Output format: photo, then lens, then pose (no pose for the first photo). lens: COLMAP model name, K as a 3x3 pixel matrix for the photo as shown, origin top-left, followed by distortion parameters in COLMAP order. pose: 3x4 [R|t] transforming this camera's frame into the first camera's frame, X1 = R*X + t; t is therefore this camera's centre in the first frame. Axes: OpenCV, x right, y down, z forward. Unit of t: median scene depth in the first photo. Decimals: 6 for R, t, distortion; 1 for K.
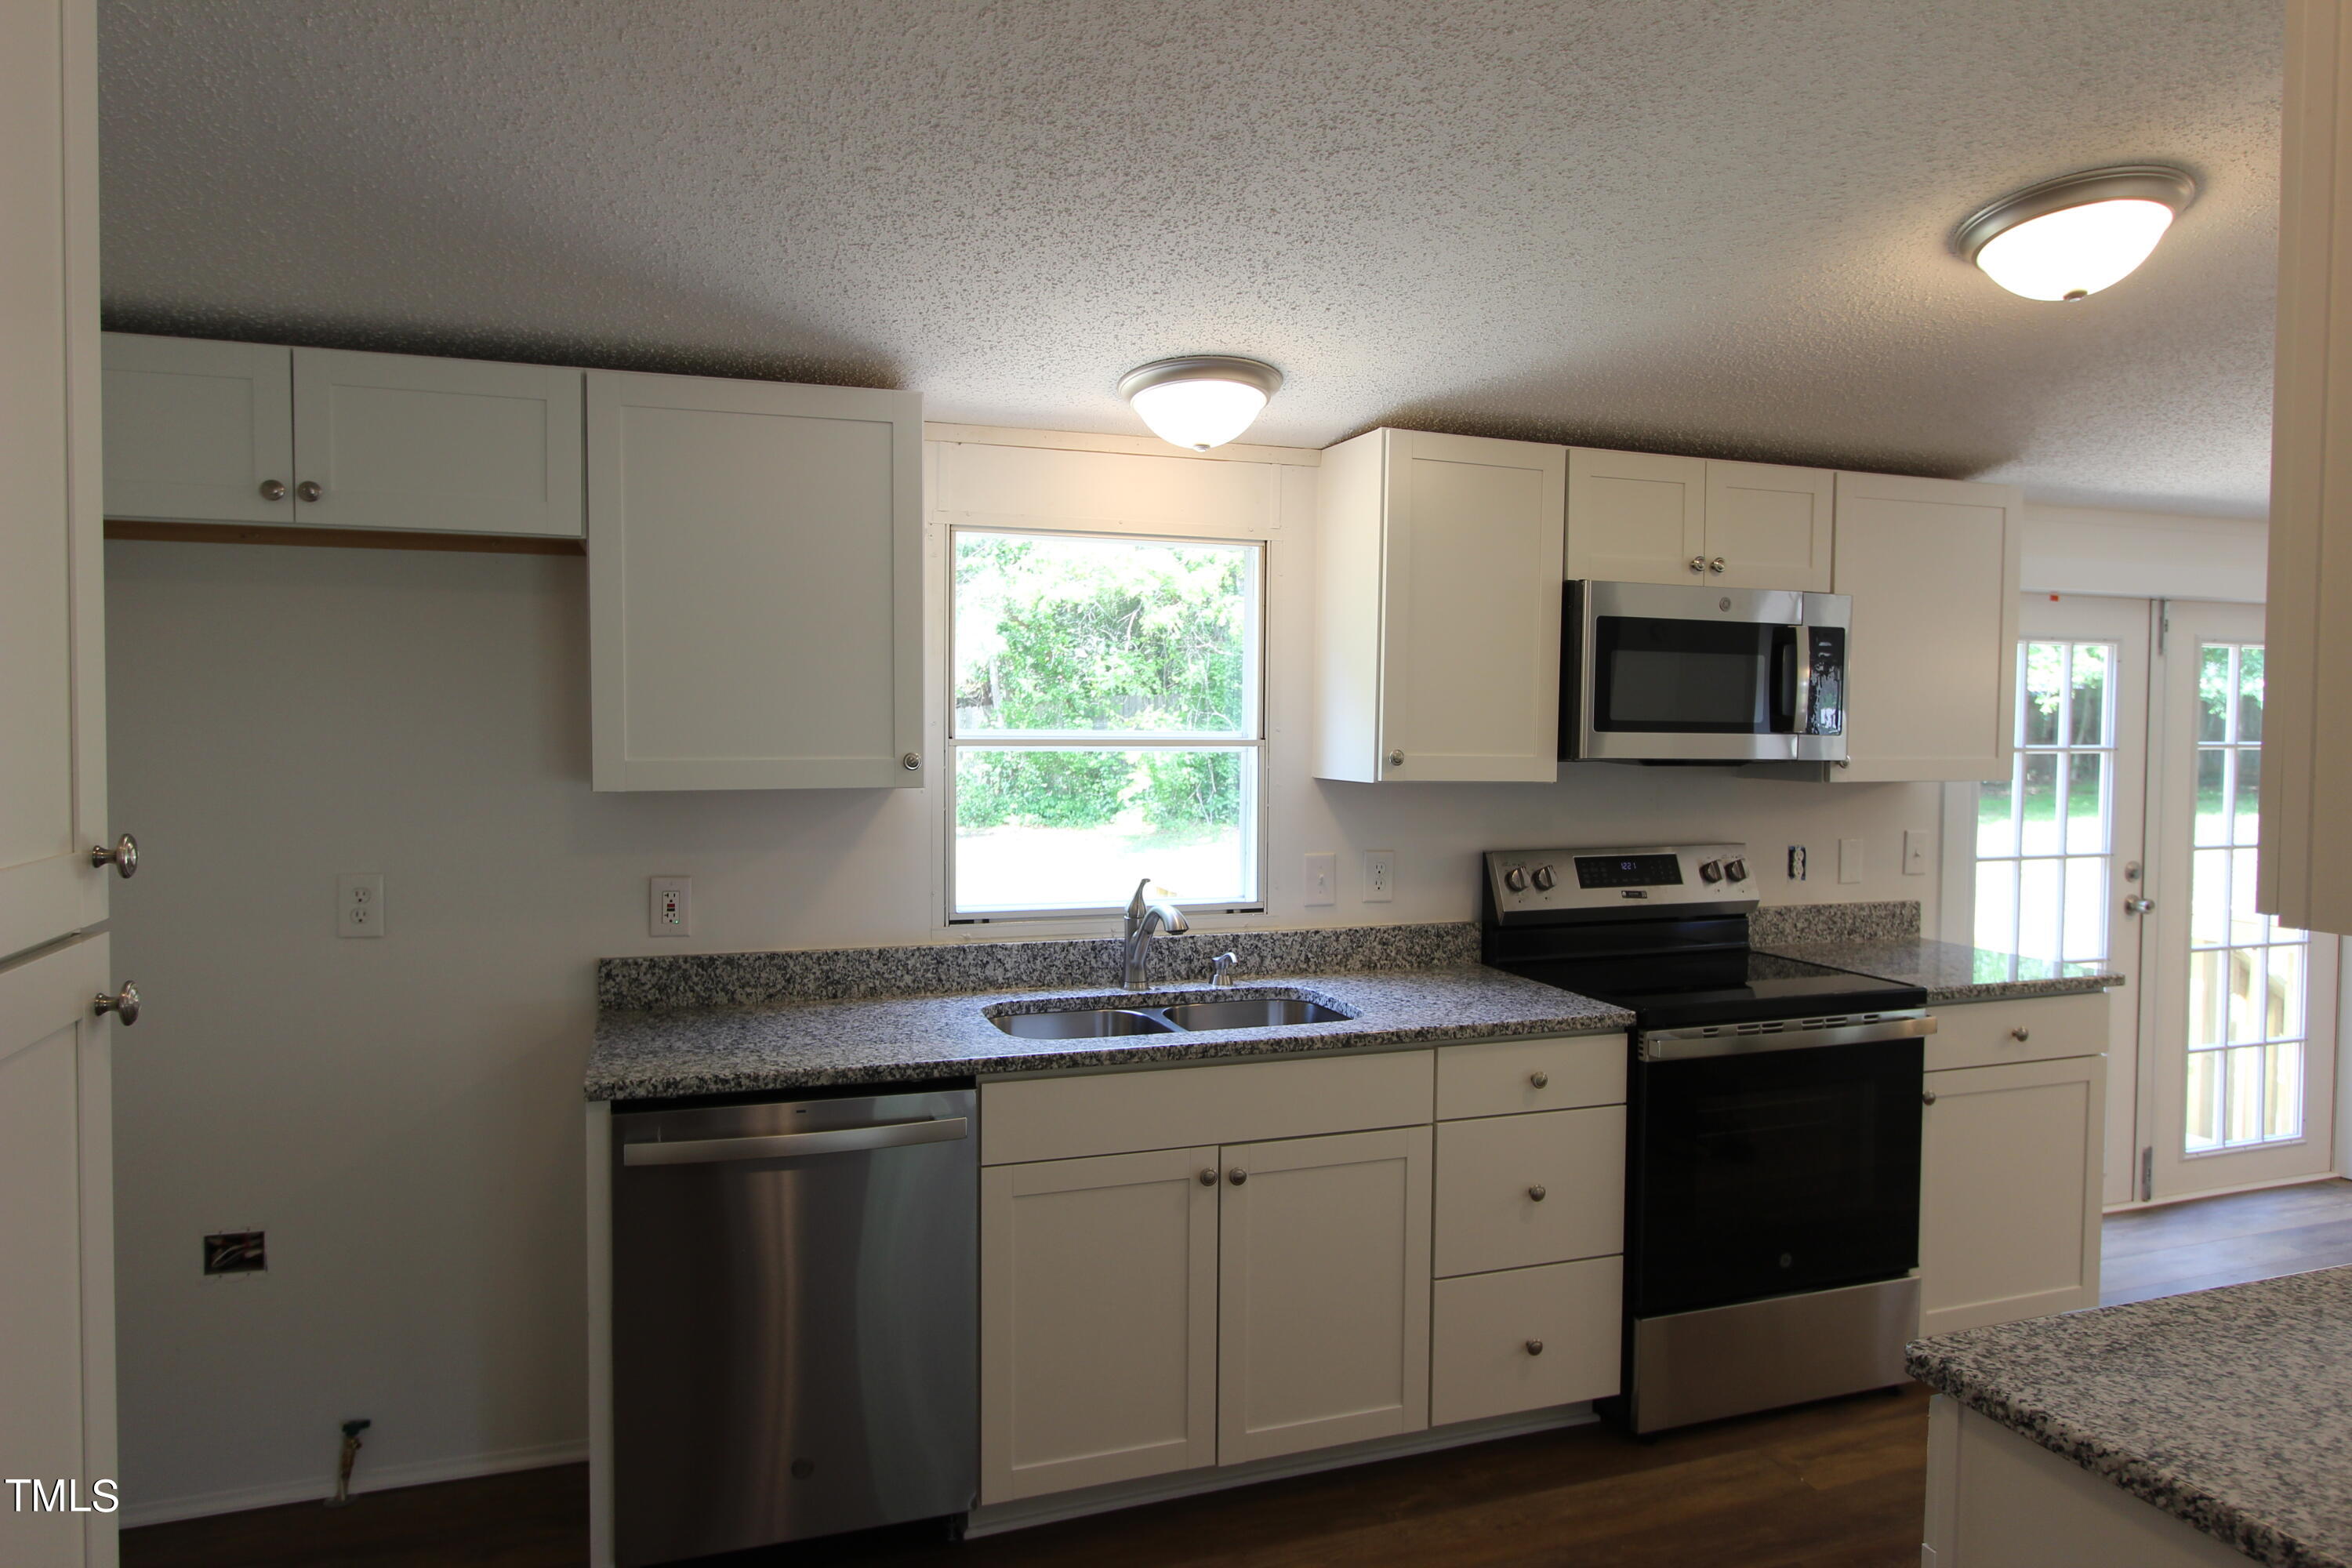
lens RADIAL K [[1526.1, 0, 1143.7], [0, 1526.1, 771.3], [0, 0, 1]] dist [-0.014893, 0.005900]
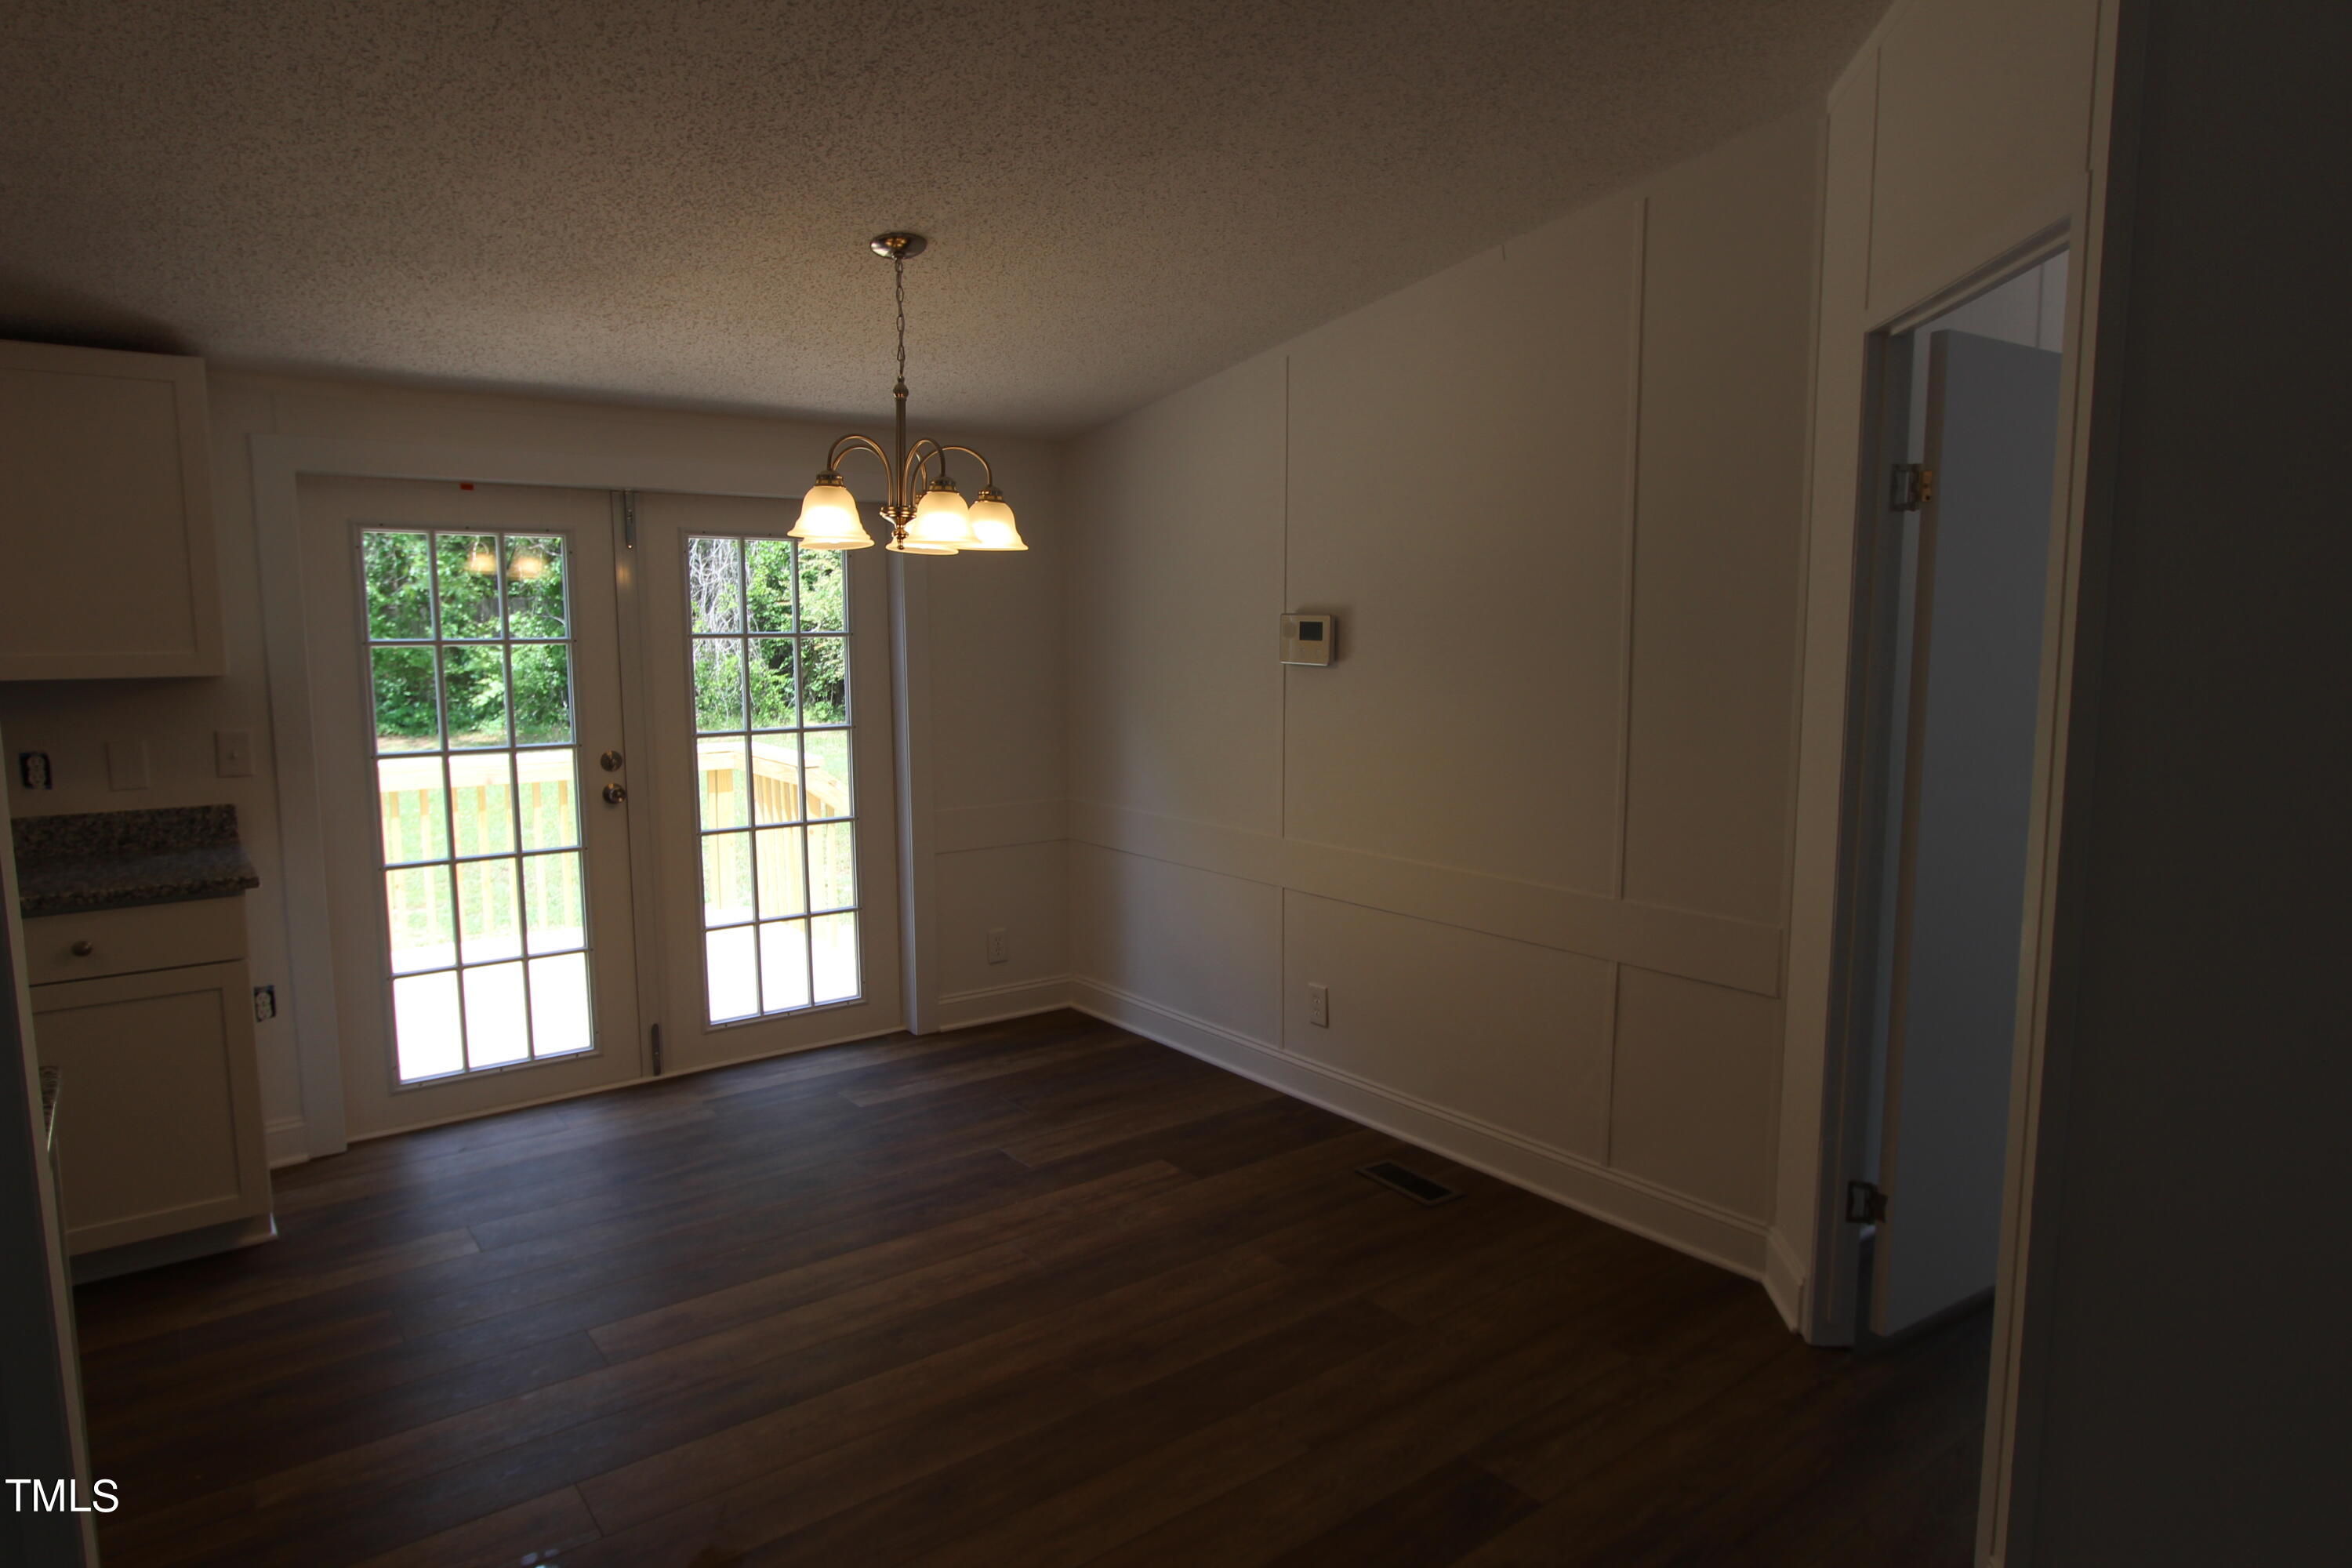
lens RADIAL K [[1415.9, 0, 1175.7], [0, 1415.9, 794.9], [0, 0, 1]] dist [-0.006860, -0.002067]
pose [[0.951495, -0.046609, 0.304112, 1.076895], [0.019851, 0.995699, 0.090494, 0.014460], [-0.307022, -0.080068, 0.948328, -0.031150]]
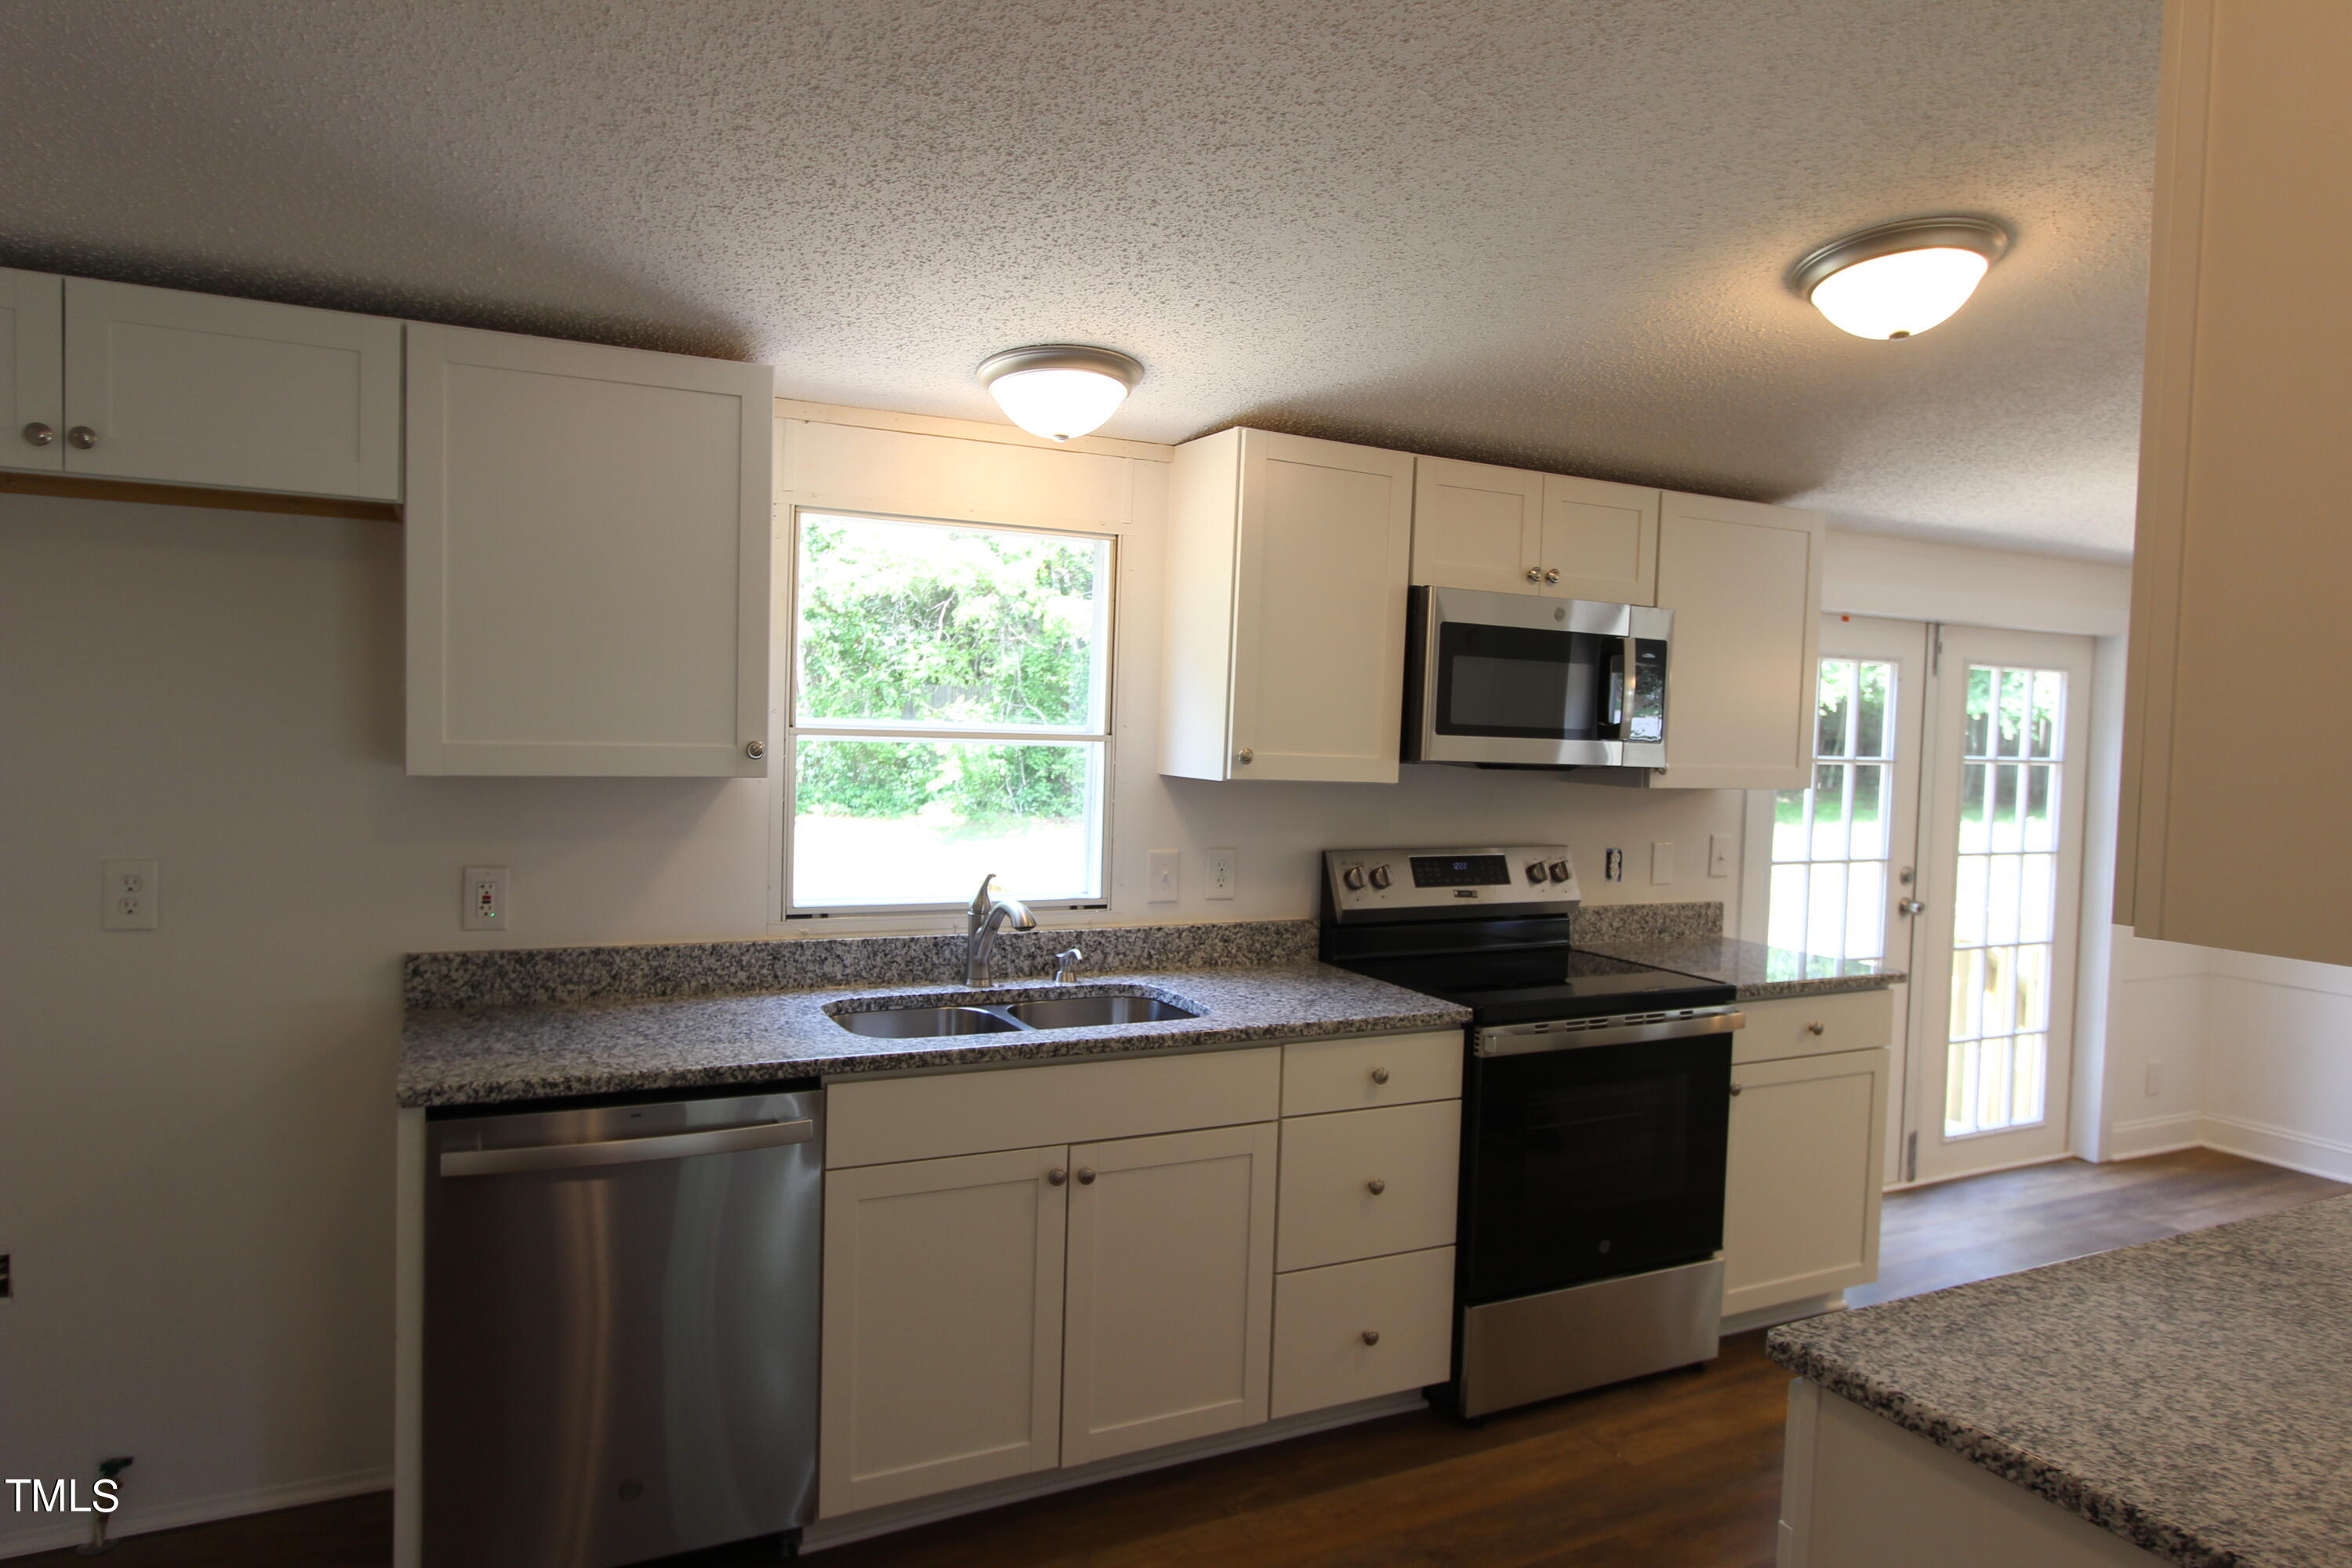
lens RADIAL K [[1526.1, 0, 1163.5], [0, 1526.1, 774.8], [0, 0, 1]] dist [-0.014893, 0.005900]
pose [[0.989979, 0.019170, 0.139906, -0.030662], [-0.020152, 0.999781, 0.005601, -0.001378], [-0.139768, -0.008364, 0.990149, 0.012723]]
